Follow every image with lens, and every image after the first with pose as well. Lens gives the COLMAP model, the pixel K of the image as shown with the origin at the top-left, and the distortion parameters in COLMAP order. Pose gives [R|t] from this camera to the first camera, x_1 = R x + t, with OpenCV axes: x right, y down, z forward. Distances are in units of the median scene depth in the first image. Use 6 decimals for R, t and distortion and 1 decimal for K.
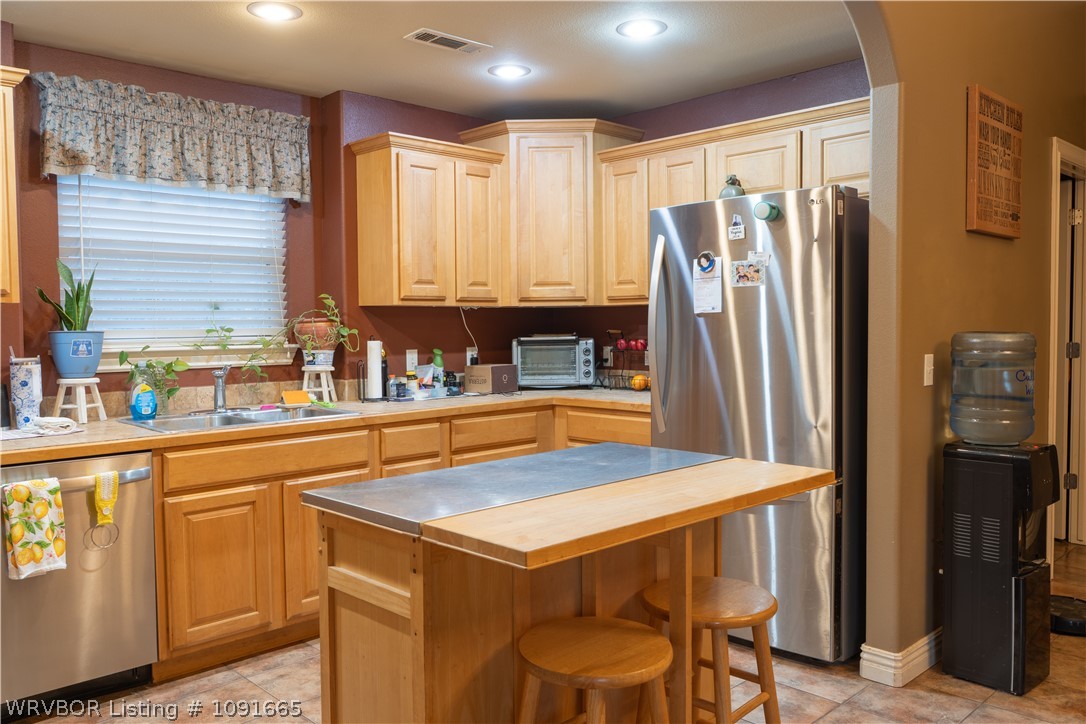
lens RADIAL K [[852.6, 0, 543.0], [0, 852.6, 362.0], [0, 0, 1]] dist [0.000856, 0.004905]
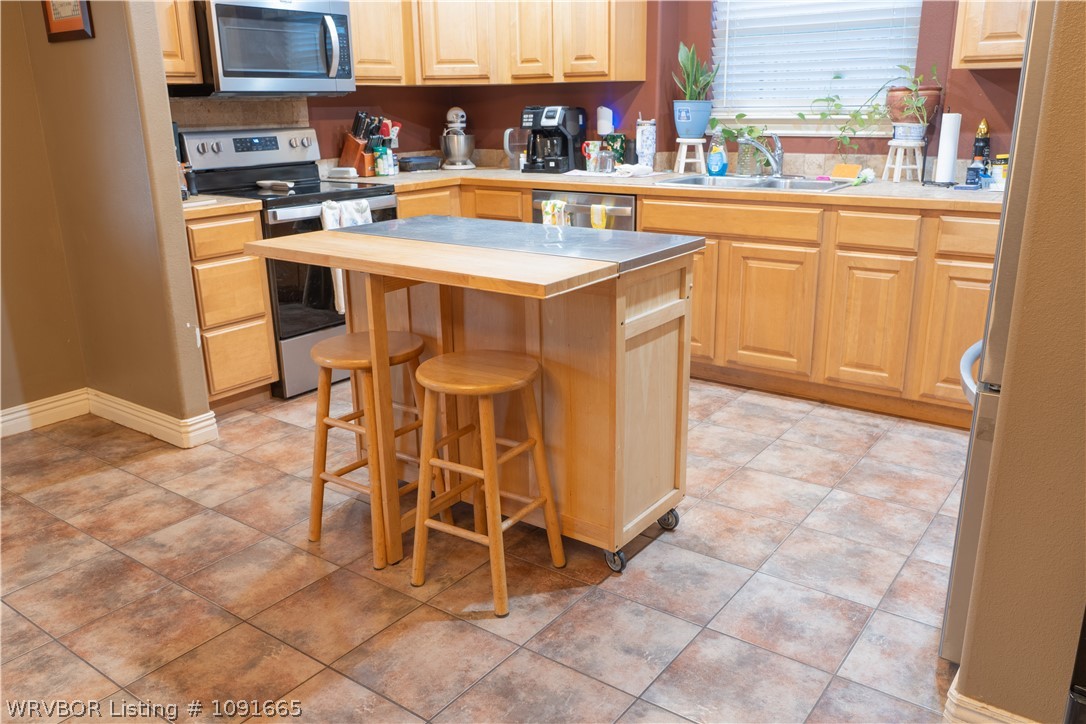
lens RADIAL K [[858.1, 0, 538.3], [0, 858.1, 359.1], [0, 0, 1]] dist [-0.001443, 0.002474]
pose [[0.158732, 0.291774, -0.943224, 0.700613], [-0.030615, 0.956332, 0.290676, -0.030303], [0.986847, -0.017263, 0.160734, 0.514990]]
